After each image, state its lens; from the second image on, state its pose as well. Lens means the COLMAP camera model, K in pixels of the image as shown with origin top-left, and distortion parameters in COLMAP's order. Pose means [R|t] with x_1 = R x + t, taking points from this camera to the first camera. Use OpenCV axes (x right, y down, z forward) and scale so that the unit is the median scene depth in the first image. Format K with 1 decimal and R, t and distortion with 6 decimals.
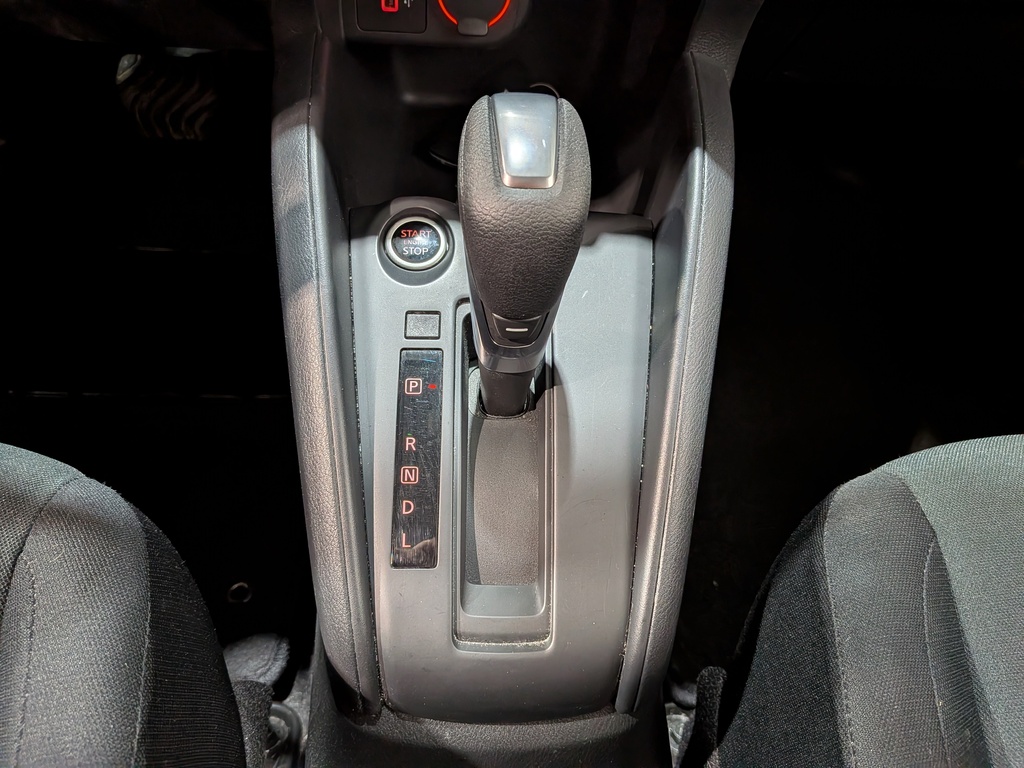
lens RADIAL K [[746.6, 0, 509.0], [0, 746.6, 387.1], [0, 0, 1]] dist [0.057523, -0.104123]
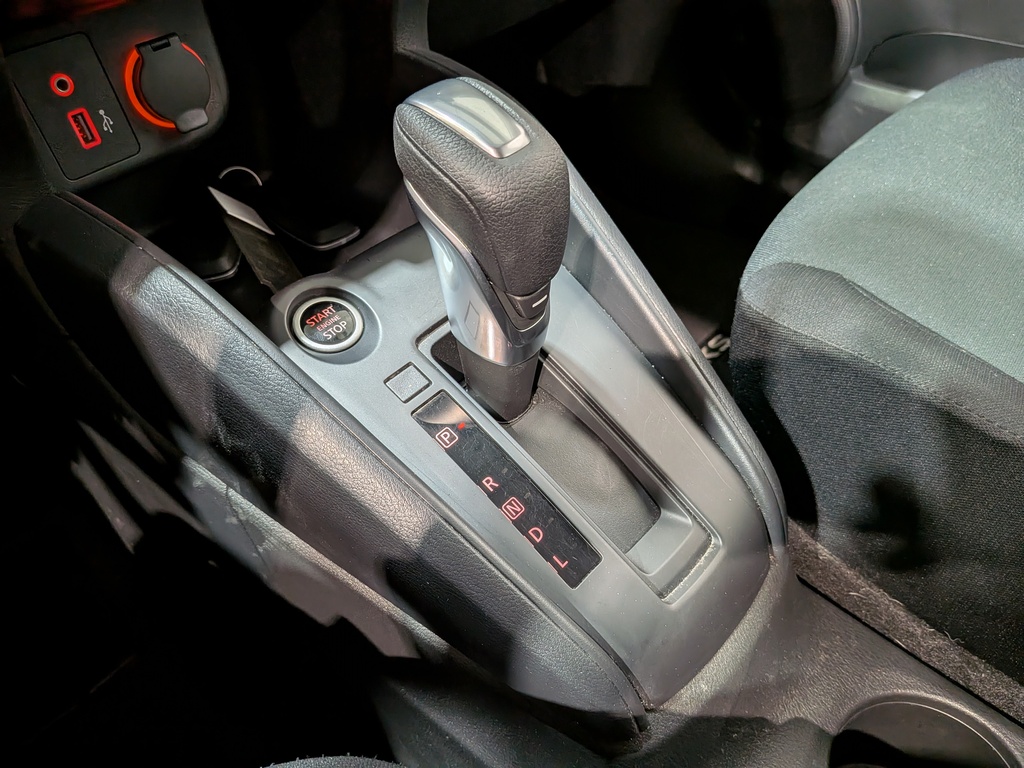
lens RADIAL K [[746.6, 0, 510.3], [0, 746.6, 396.9], [0, 0, 1]] dist [0.057523, -0.104123]
pose [[0.694903, -0.571698, 0.436202, -0.444017], [0.603106, 0.793695, 0.079444, -0.066305], [-0.391629, 0.207870, 0.896335, 0.128955]]
